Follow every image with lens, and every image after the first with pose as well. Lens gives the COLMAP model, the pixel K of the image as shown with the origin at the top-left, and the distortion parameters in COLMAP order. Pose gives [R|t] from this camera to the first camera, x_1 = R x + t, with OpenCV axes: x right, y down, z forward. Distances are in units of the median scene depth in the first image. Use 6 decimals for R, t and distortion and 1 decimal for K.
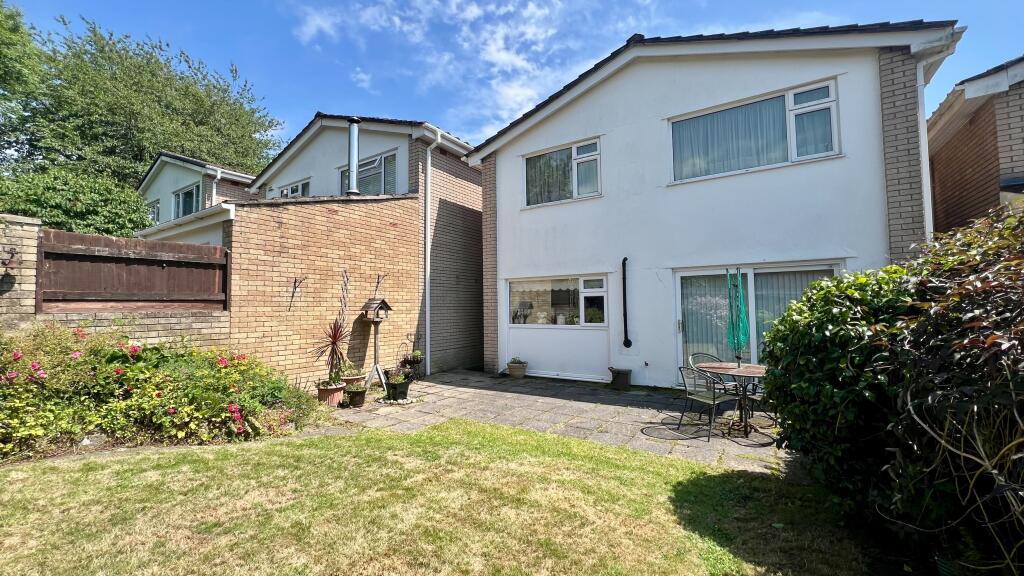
lens RADIAL K [[402.3, 0, 506.1], [0, 402.3, 291.5], [0, 0, 1]] dist [-0.000770, -0.000070]
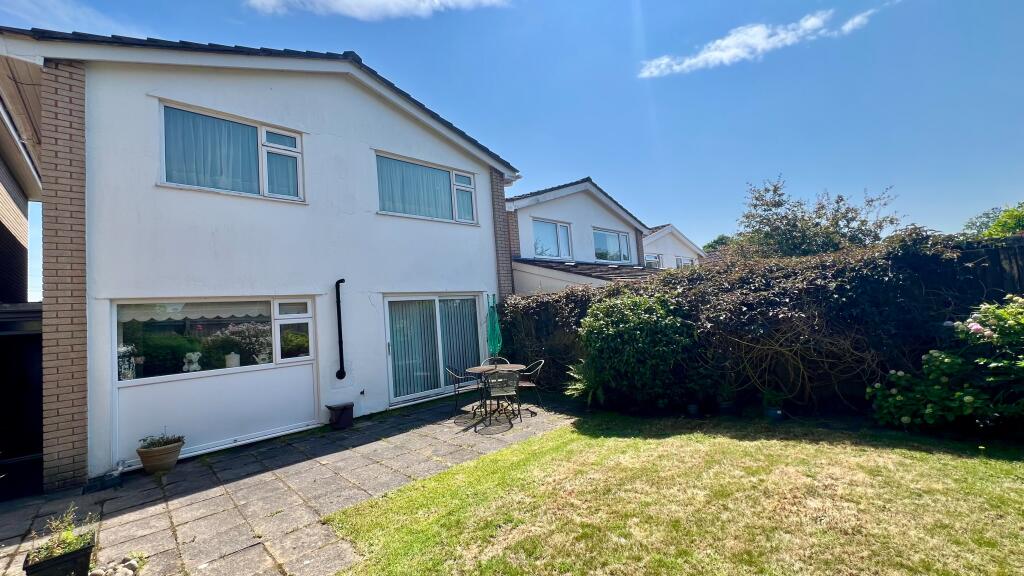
lens RADIAL K [[413.8, 0, 512.0], [0, 413.8, 288.0], [0, 0, 1]] dist [0.002230, 0.000146]
pose [[0.218672, 0.055550, 0.974216, -0.590454], [0.027269, 0.997641, -0.063007, 0.005819], [-0.975417, 0.040343, 0.216642, 0.469656]]
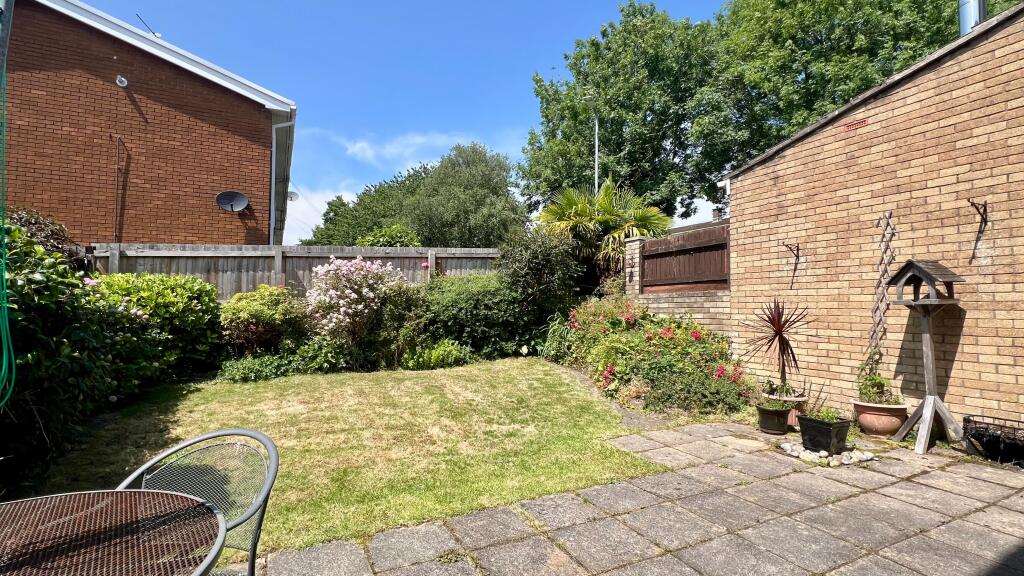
lens RADIAL K [[460.8, 0, 518.9], [0, 460.8, 295.2], [0, 0, 1]] dist [-0.002285, 0.000099]
pose [[-0.477781, -0.012562, -0.878389, 0.459718], [0.040089, 0.998544, -0.036086, 0.069677], [0.877564, -0.052455, -0.476582, 0.950376]]
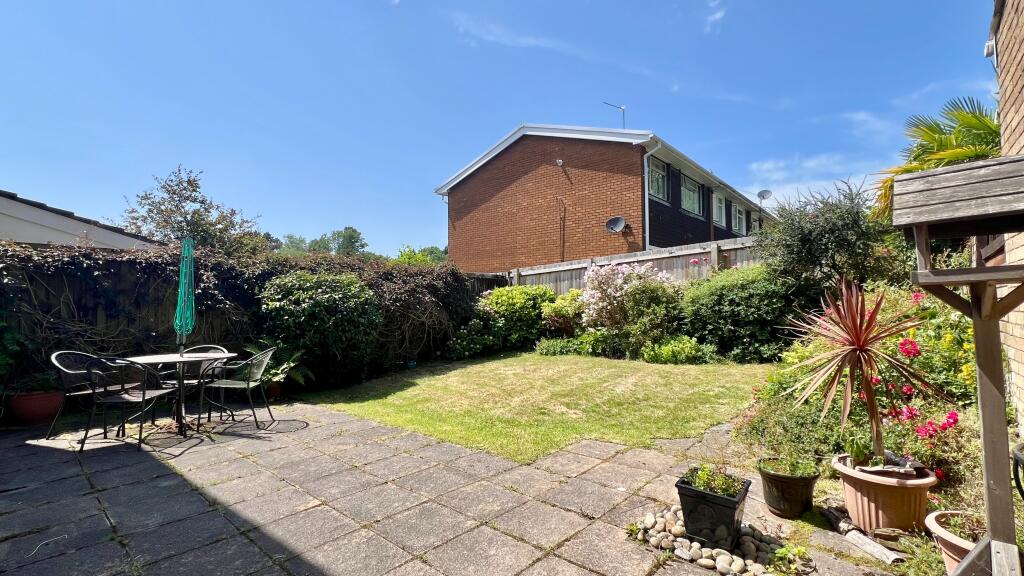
lens RADIAL K [[460.8, 0, 518.9], [0, 460.8, 295.2], [0, 0, 1]] dist [-0.002285, 0.000099]
pose [[-0.994448, 0.021188, 0.103072, -0.159228], [0.014177, 0.997565, -0.068286, 0.101260], [-0.104268, -0.066446, -0.992327, 1.393264]]
